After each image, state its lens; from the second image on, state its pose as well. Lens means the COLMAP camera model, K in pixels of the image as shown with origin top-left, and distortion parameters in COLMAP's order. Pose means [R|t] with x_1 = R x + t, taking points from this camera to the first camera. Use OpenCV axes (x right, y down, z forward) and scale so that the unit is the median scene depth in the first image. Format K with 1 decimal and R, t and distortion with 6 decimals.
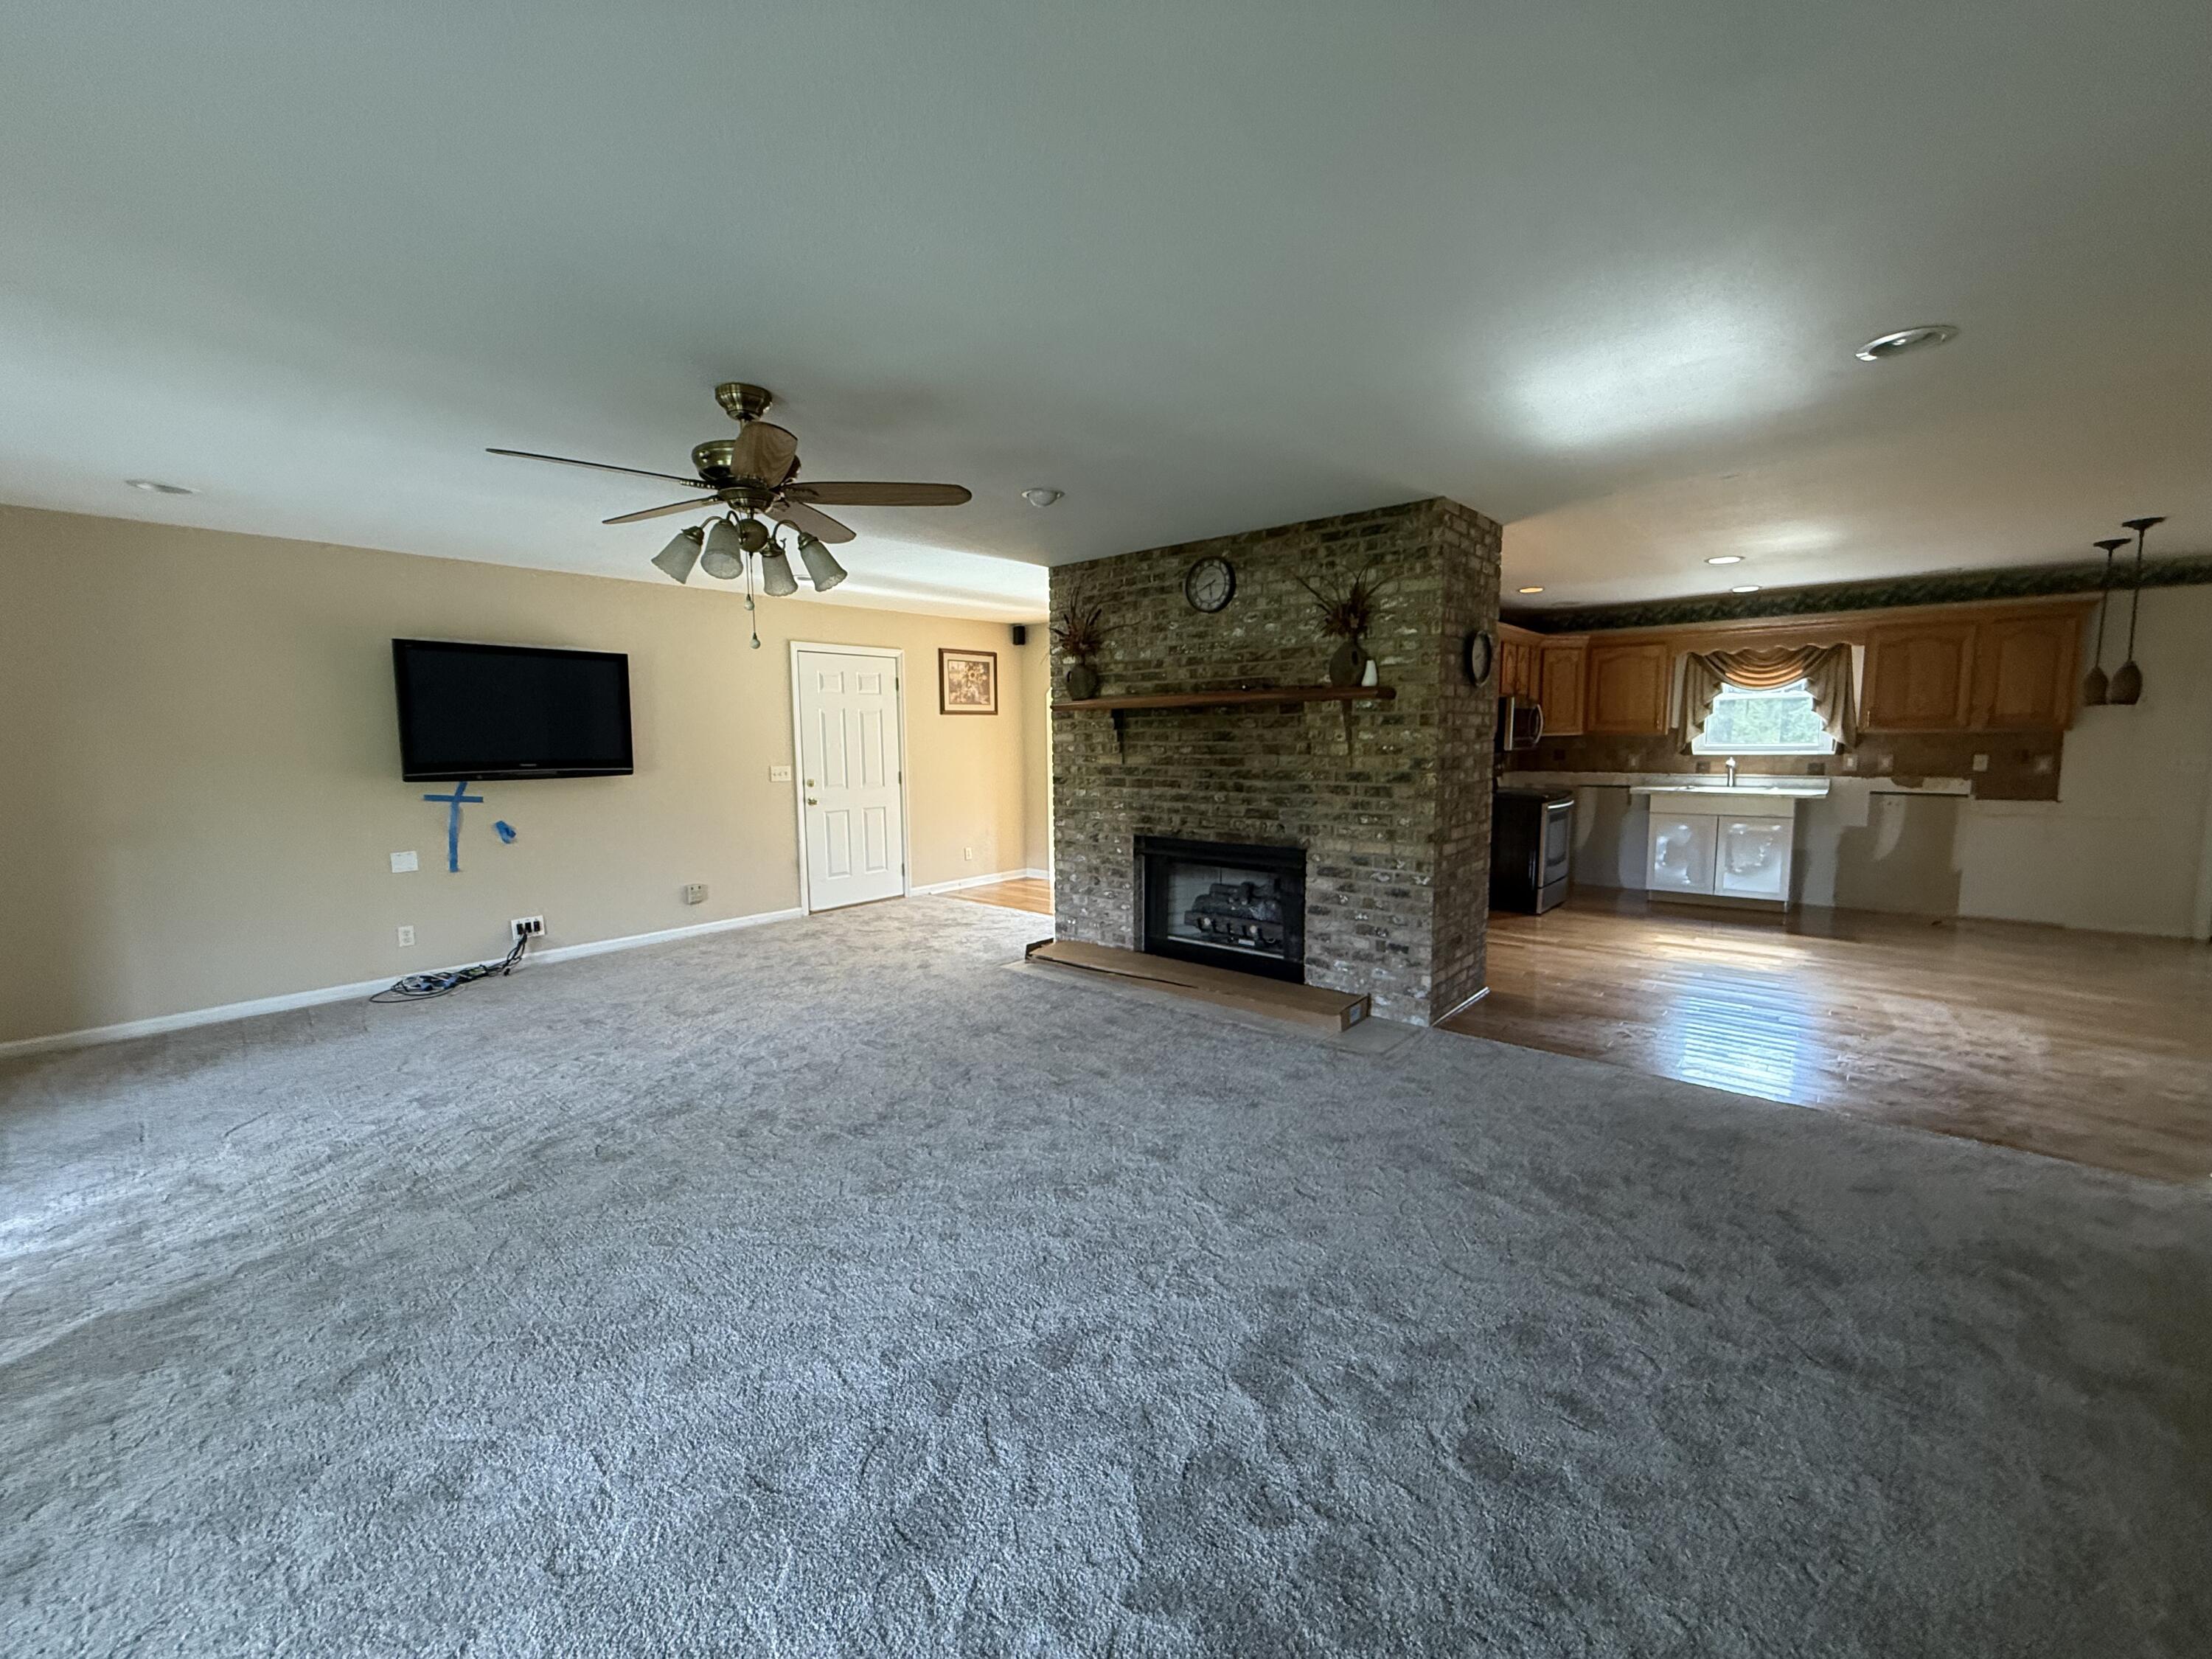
lens RADIAL K [[882.8, 0, 1095.5], [0, 882.8, 828.1], [0, 0, 1]] dist [-0.001909, 0.000147]
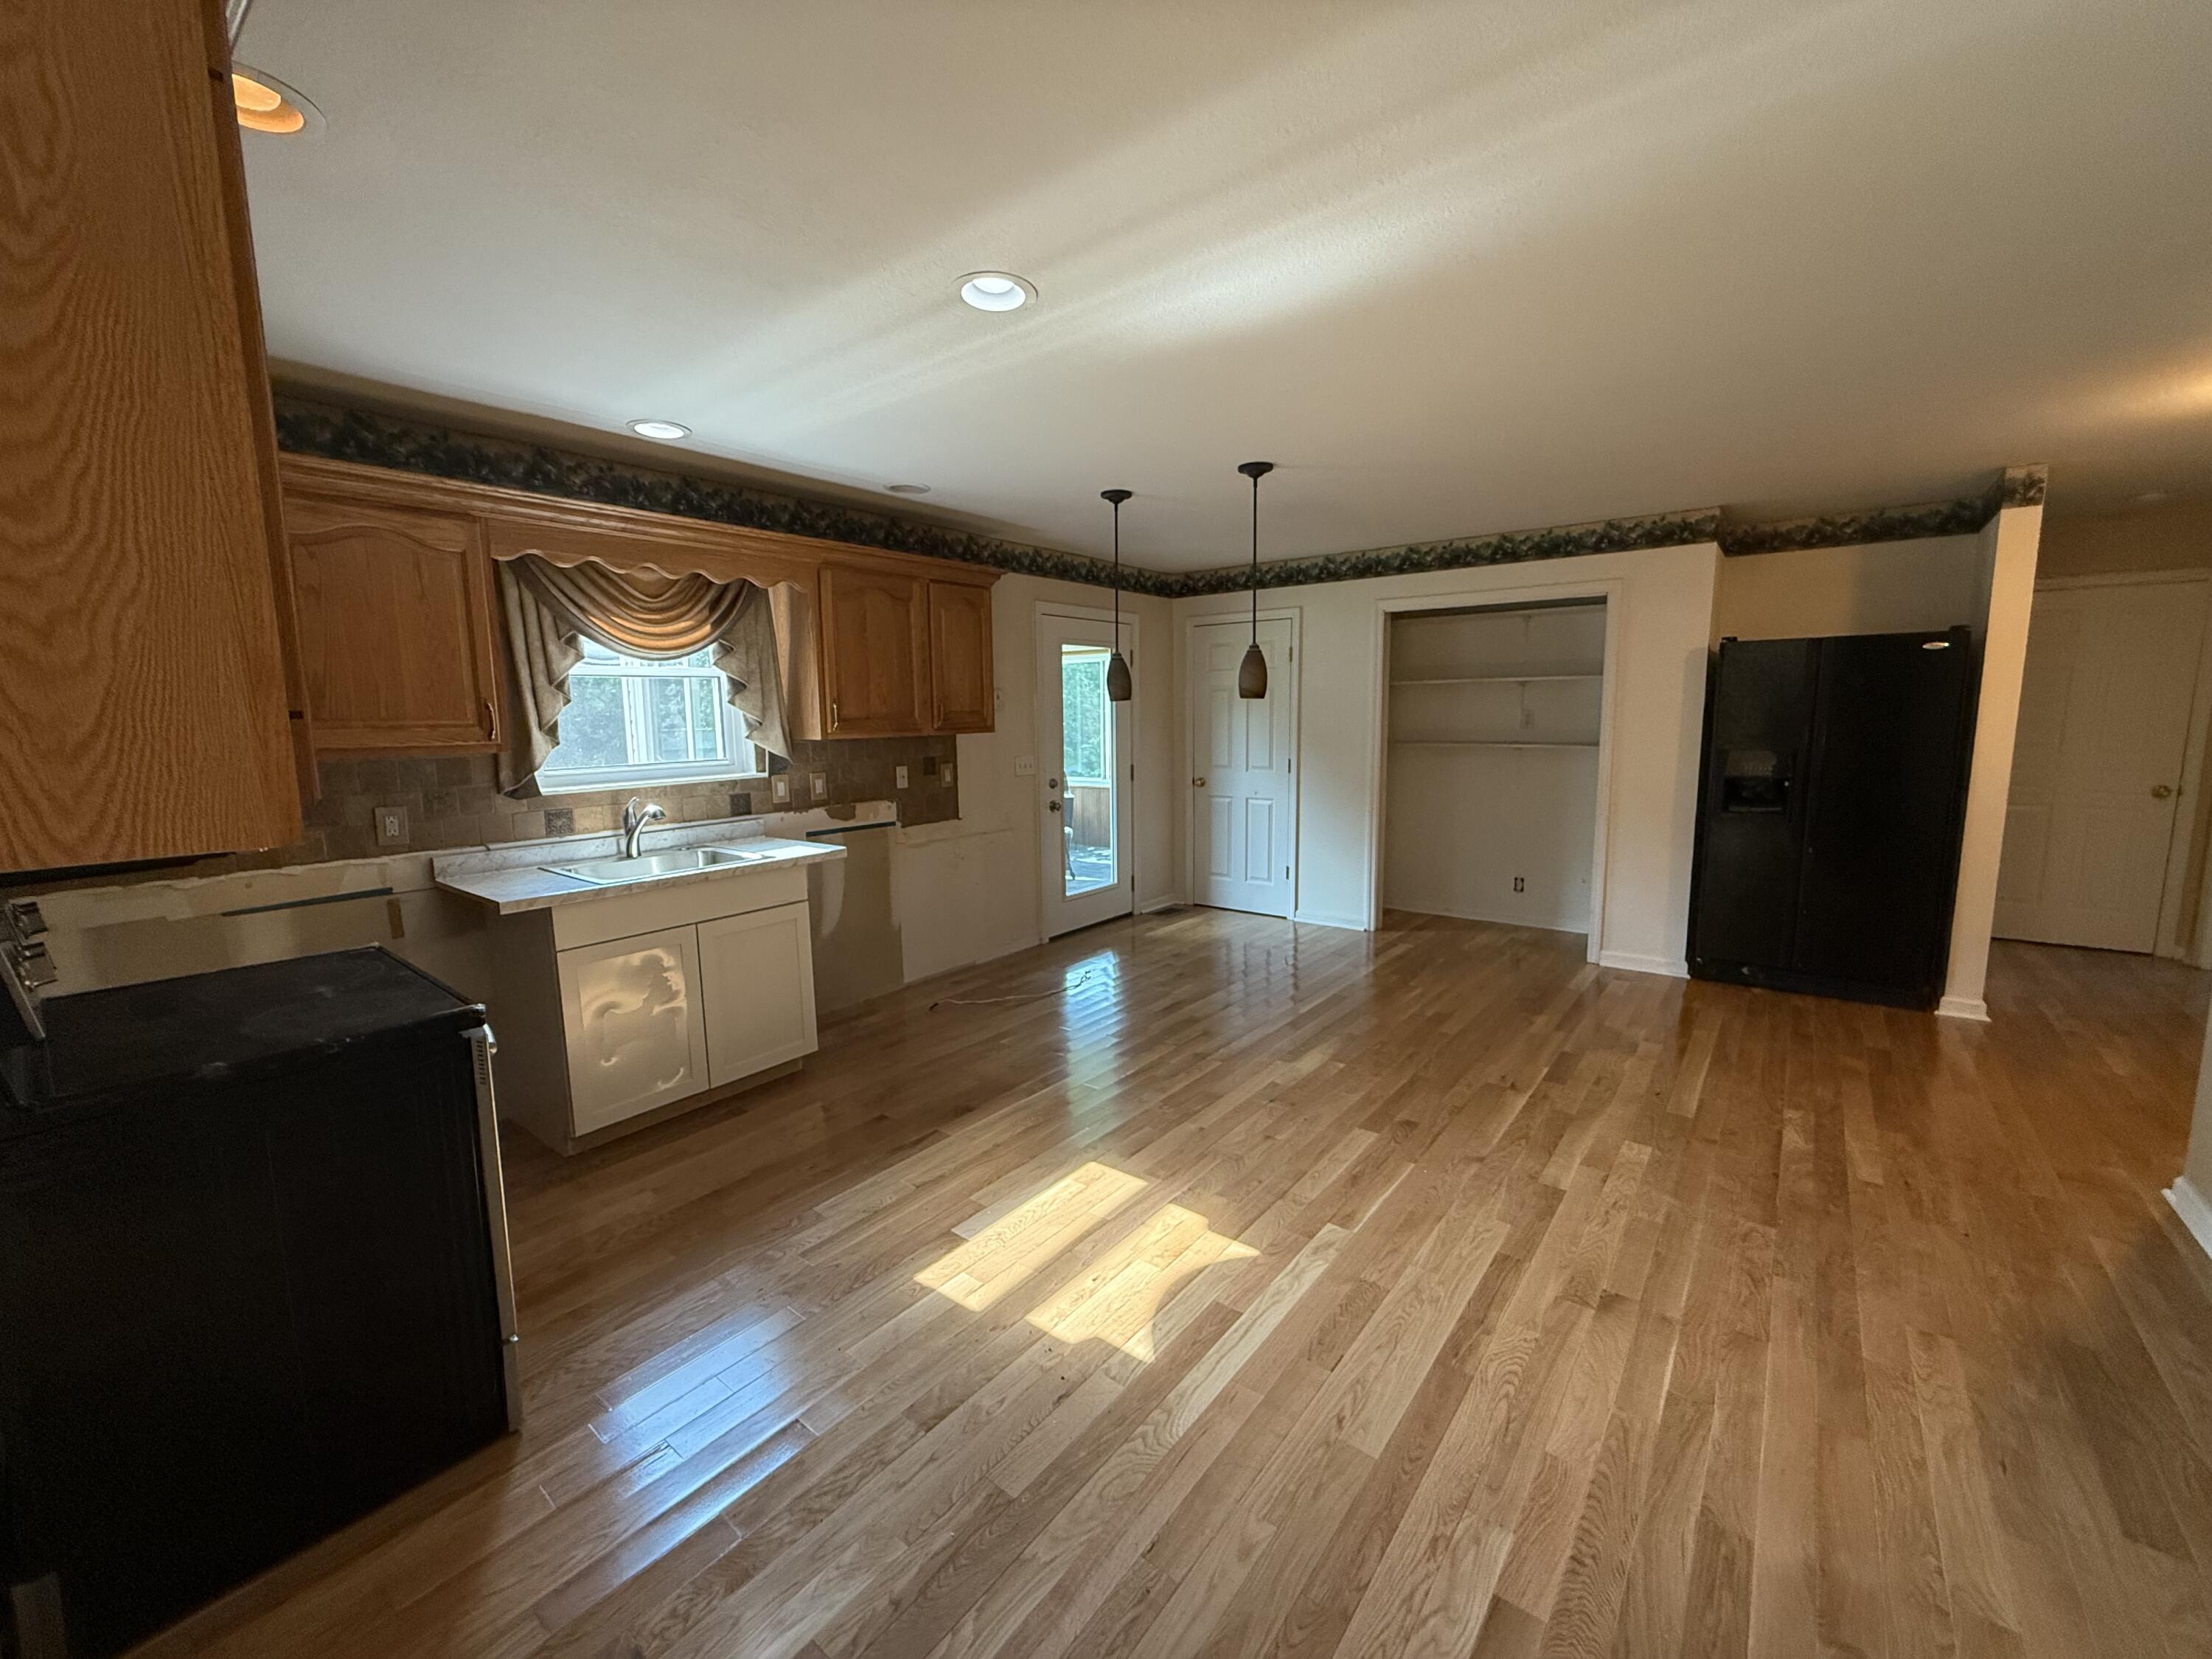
lens RADIAL K [[882.8, 0, 1095.6], [0, 882.8, 828.0], [0, 0, 1]] dist [-0.001909, 0.000147]
pose [[-0.039687, -0.117528, 0.992276, 0.306616], [0.122165, 0.985038, 0.121557, -0.117592], [-0.991716, 0.126046, -0.024735, 0.994434]]
